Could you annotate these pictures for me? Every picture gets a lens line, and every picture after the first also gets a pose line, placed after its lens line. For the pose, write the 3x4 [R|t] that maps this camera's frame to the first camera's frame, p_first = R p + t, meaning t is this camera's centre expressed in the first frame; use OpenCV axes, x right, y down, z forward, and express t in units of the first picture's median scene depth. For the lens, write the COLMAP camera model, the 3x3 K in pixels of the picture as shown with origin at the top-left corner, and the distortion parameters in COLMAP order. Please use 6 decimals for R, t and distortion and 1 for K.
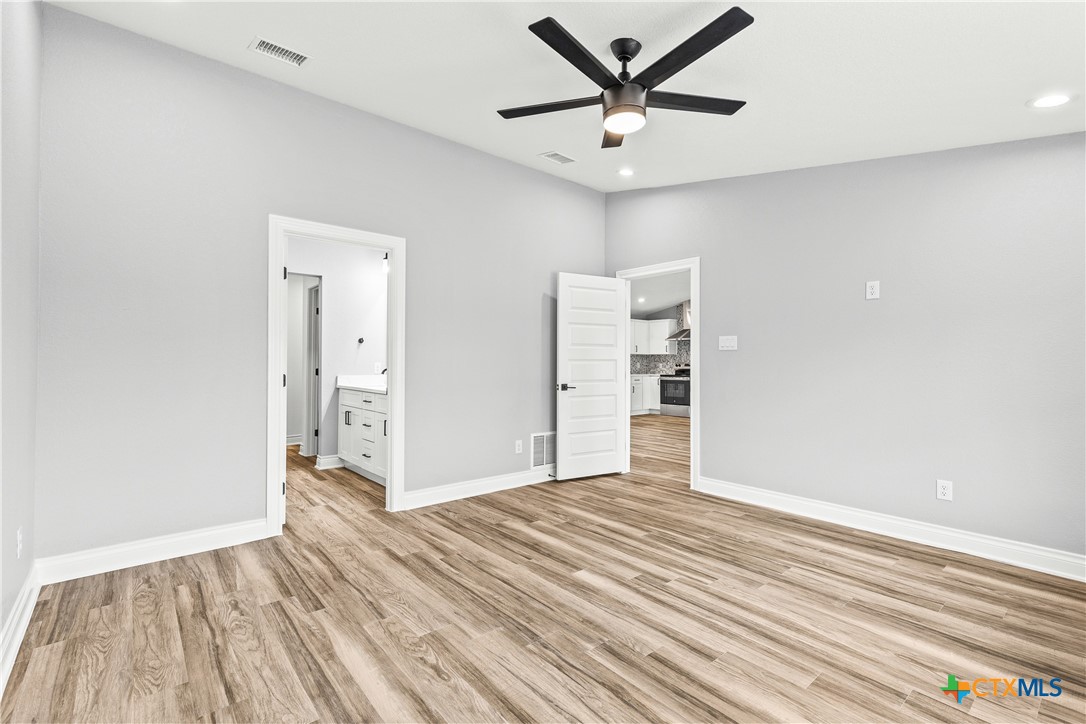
lens RADIAL K [[487.5, 0, 544.1], [0, 487.5, 356.7], [0, 0, 1]] dist [0.006378, -0.000129]
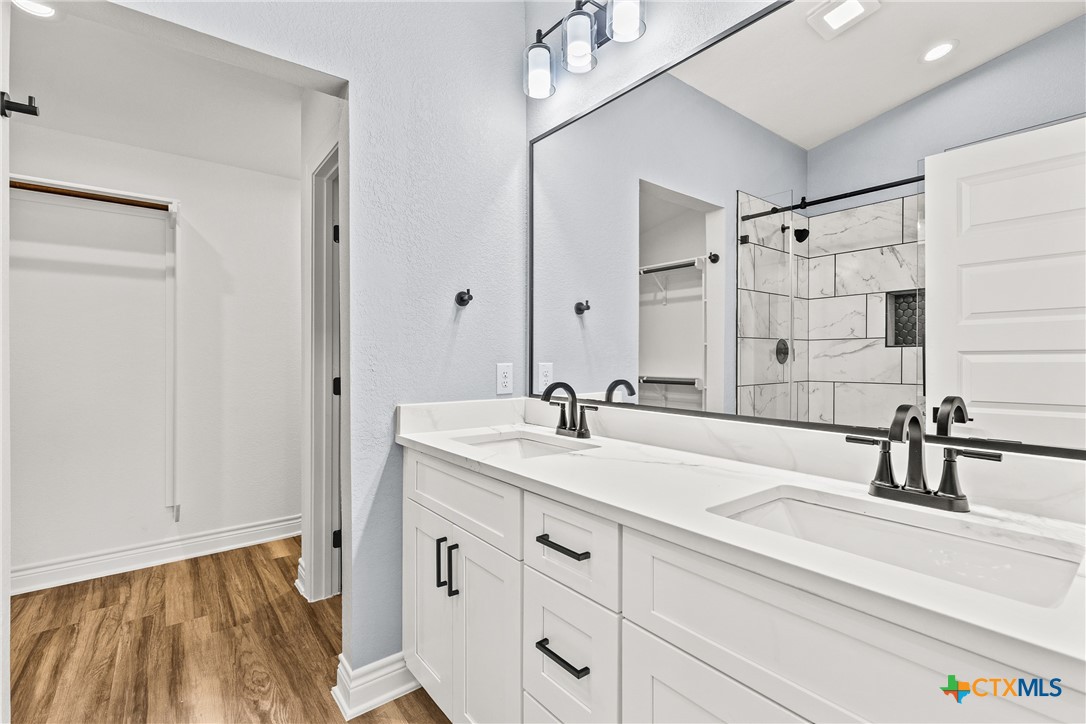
lens RADIAL K [[487.5, 0, 541.0], [0, 487.5, 360.4], [0, 0, 1]] dist [0.006378, -0.000129]
pose [[0.998982, 0.000985, -0.045102, -0.306946], [0.000086, 0.999718, 0.023741, 0.001492], [0.045112, -0.023720, 0.998700, 0.667254]]
